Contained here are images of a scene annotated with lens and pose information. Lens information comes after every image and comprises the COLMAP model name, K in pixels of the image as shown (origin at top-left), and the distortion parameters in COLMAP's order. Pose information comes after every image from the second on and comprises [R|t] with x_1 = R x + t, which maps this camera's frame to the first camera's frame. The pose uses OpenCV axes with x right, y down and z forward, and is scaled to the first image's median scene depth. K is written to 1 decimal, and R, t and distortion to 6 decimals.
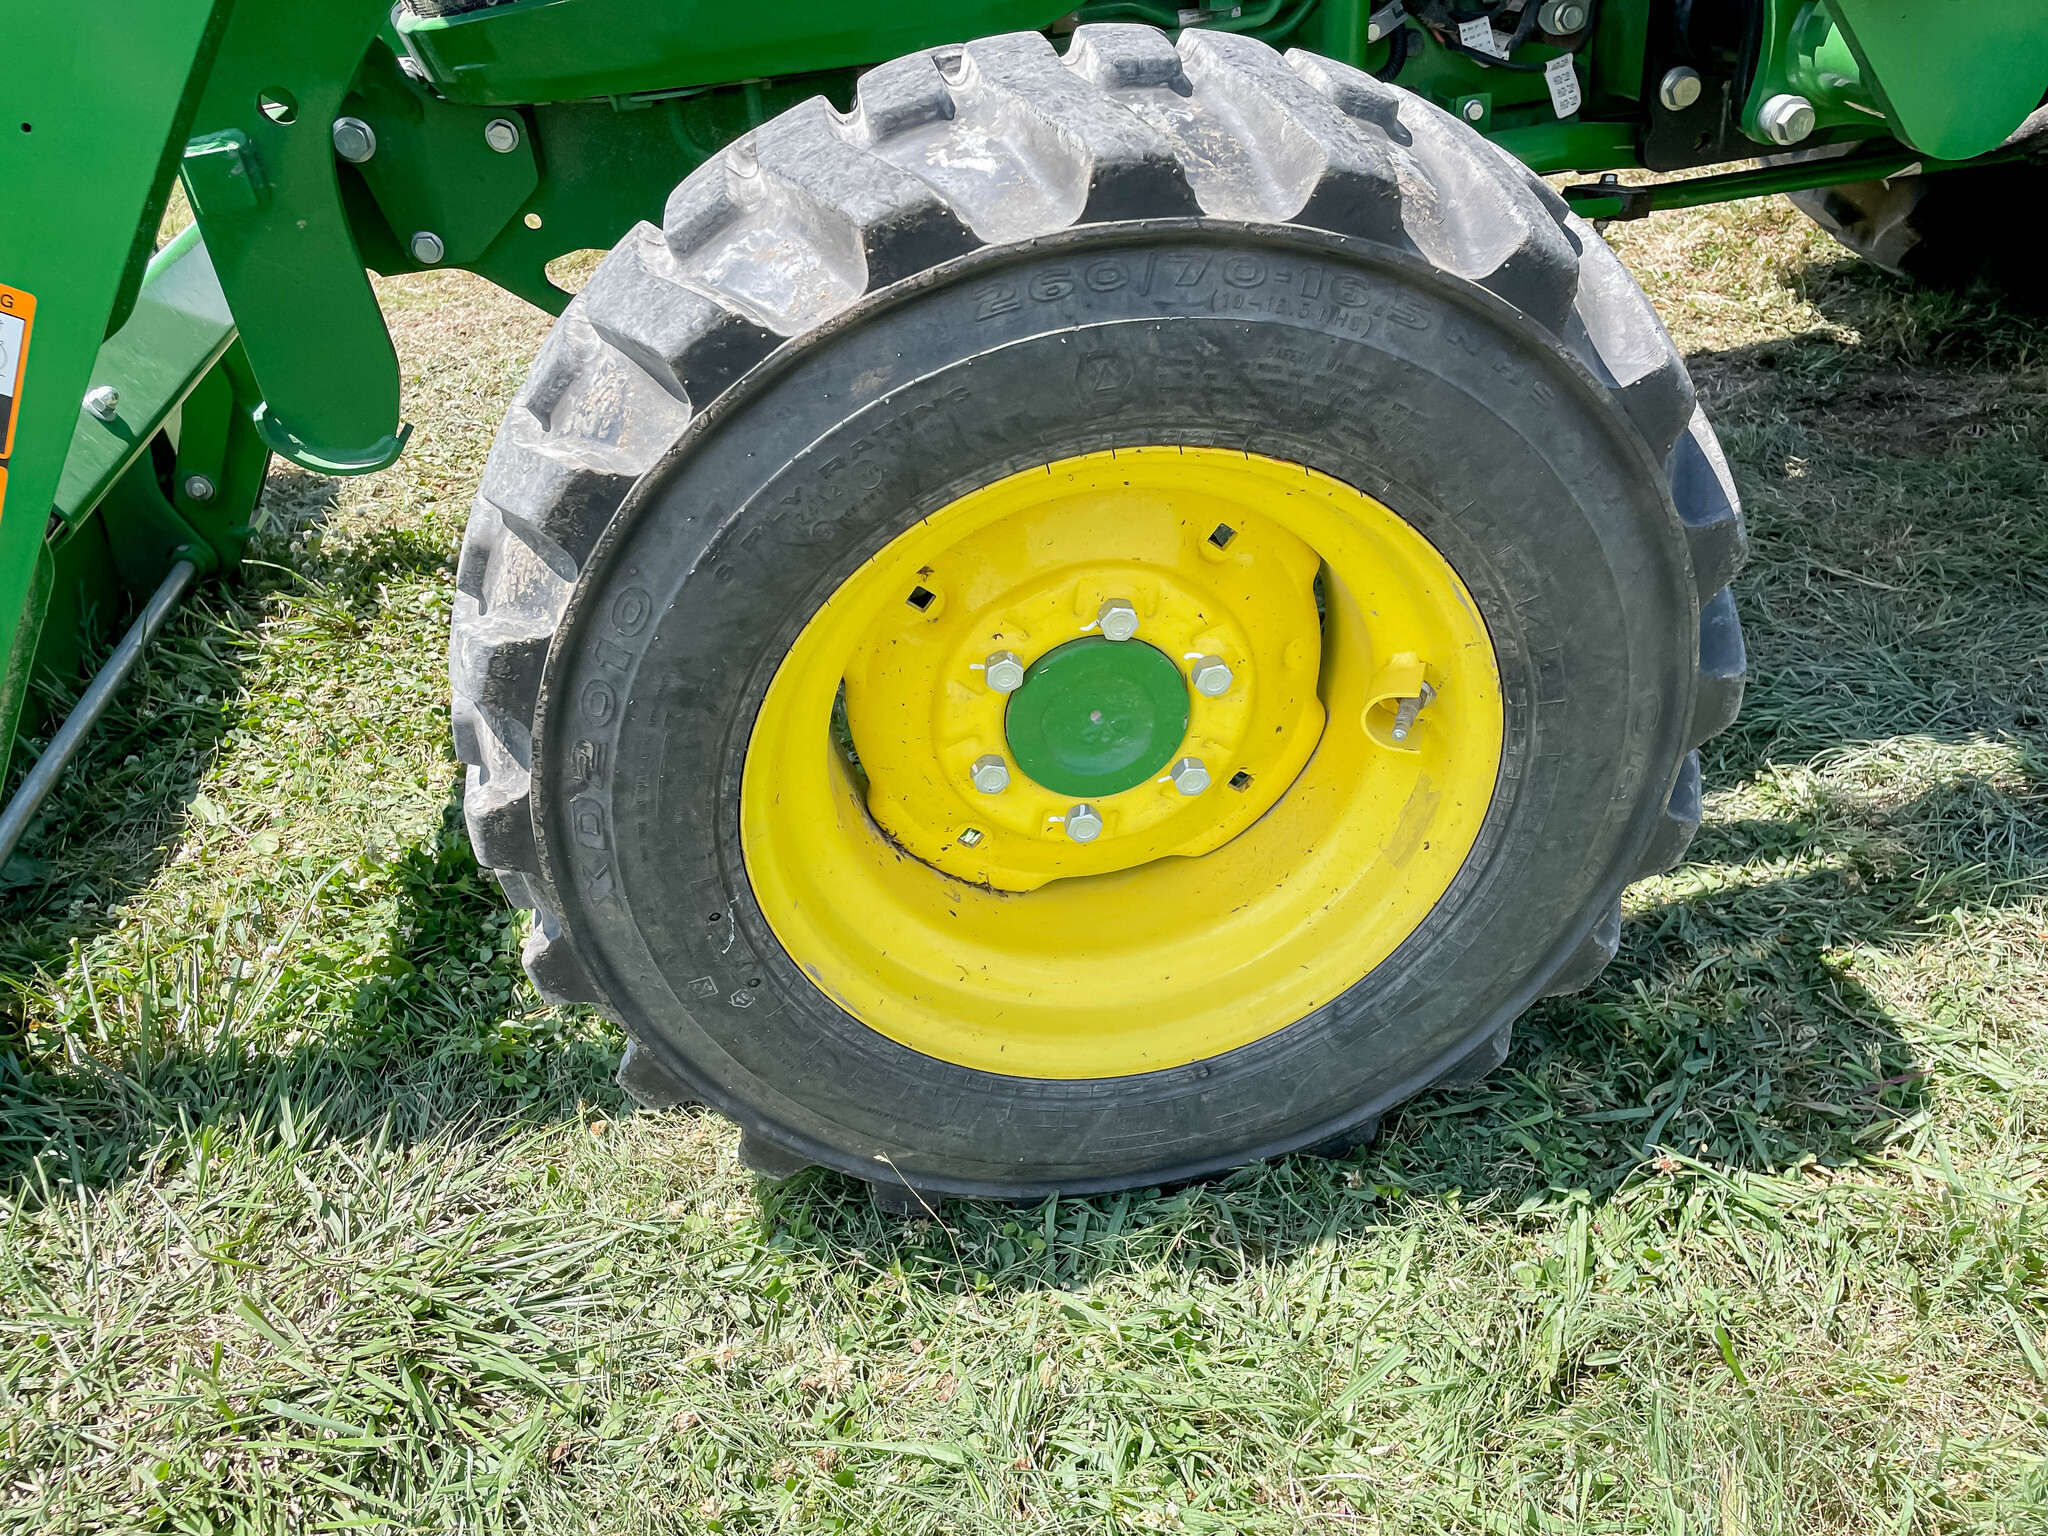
lens RADIAL K [[1557.2, 0, 997.2], [0, 1557.2, 780.4], [0, 0, 1]] dist [0.087471, -0.139605]
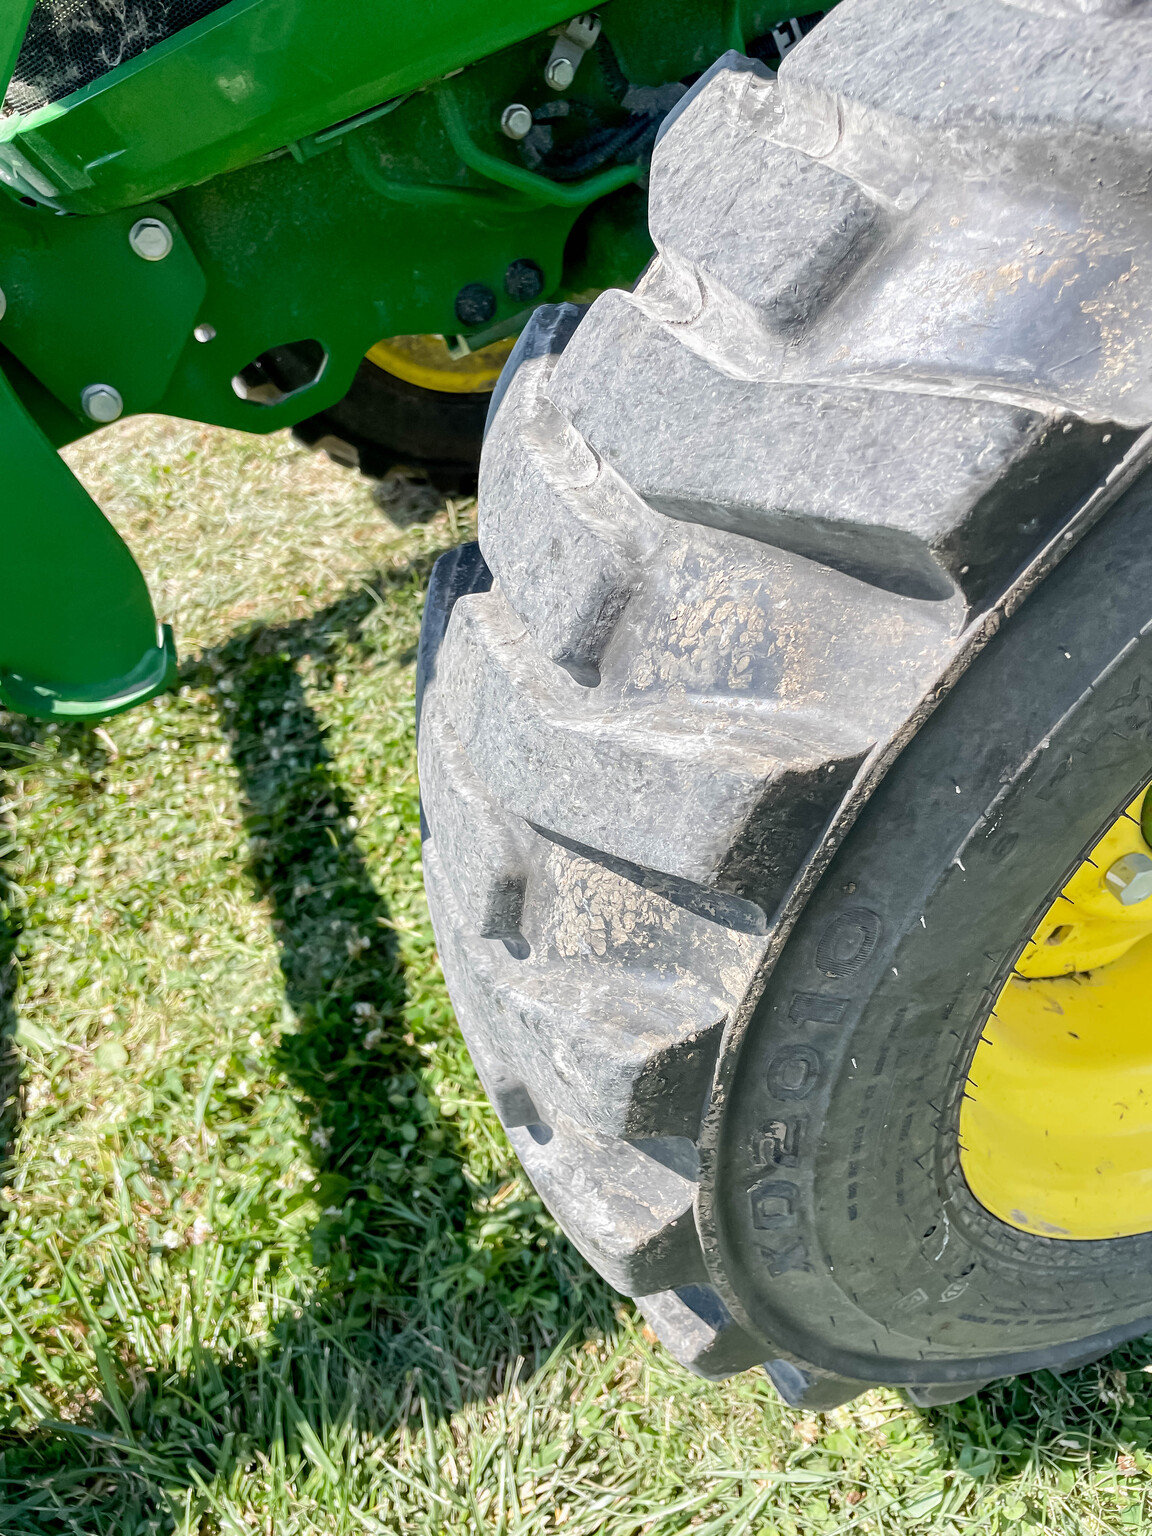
lens RADIAL K [[1167.9, 0, 577.7], [0, 1167.9, 752.2], [0, 0, 1]] dist [0.087471, -0.139605]
pose [[0.951261, -0.306528, 0.033825, -0.221109], [0.301137, 0.946934, 0.112394, -0.175843], [-0.066482, -0.096730, 0.993088, 0.389176]]
